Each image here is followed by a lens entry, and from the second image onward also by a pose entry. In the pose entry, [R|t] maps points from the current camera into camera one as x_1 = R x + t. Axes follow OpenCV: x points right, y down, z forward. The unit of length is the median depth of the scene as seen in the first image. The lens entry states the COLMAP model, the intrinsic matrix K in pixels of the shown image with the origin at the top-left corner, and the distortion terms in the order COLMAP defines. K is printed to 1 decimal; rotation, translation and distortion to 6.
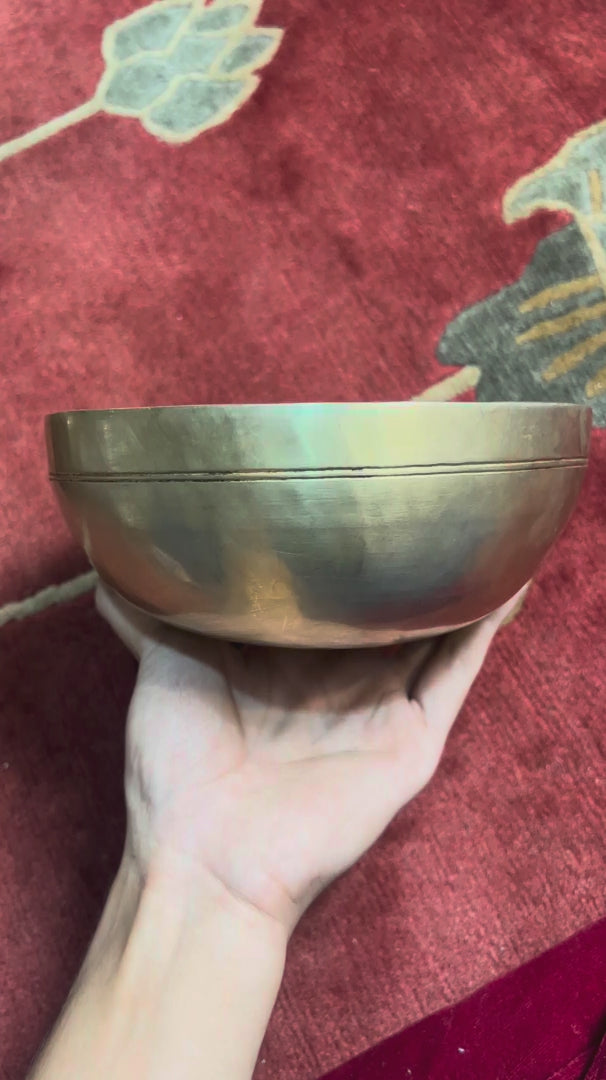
lens RADIAL K [[434.4, 0, 303.0], [0, 434.4, 540.0], [0, 0, 1]] dist [-0.002439, -0.000222]
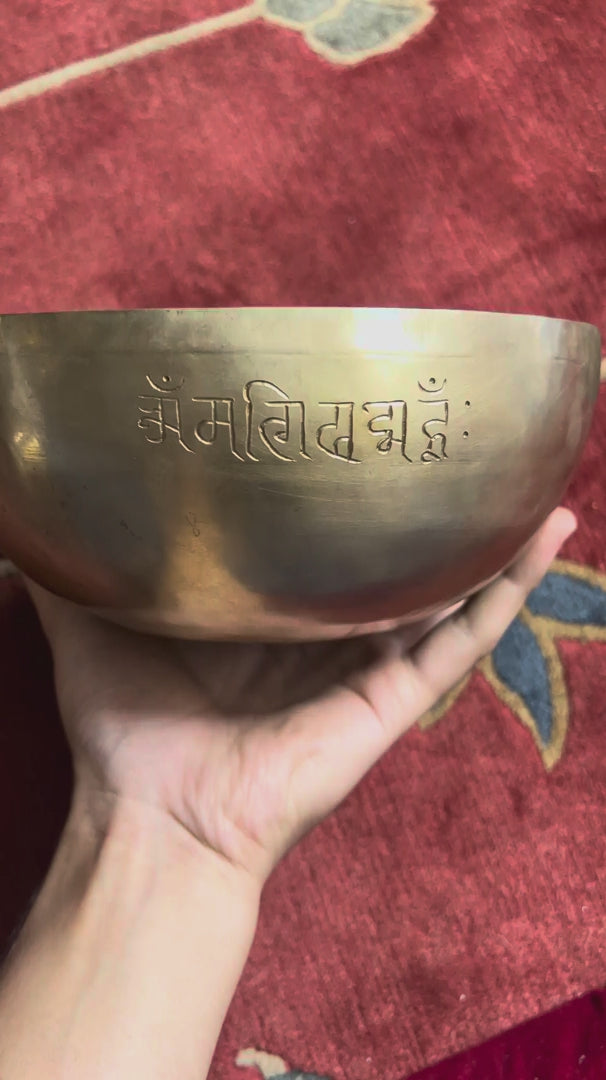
lens RADIAL K [[434.4, 0, 303.0], [0, 434.4, 540.0], [0, 0, 1]] dist [-0.002439, -0.000222]
pose [[0.991125, 0.131460, 0.019713, -0.269541], [-0.131699, 0.991225, 0.011360, 0.087488], [-0.018047, -0.013855, 0.999741, 0.072793]]
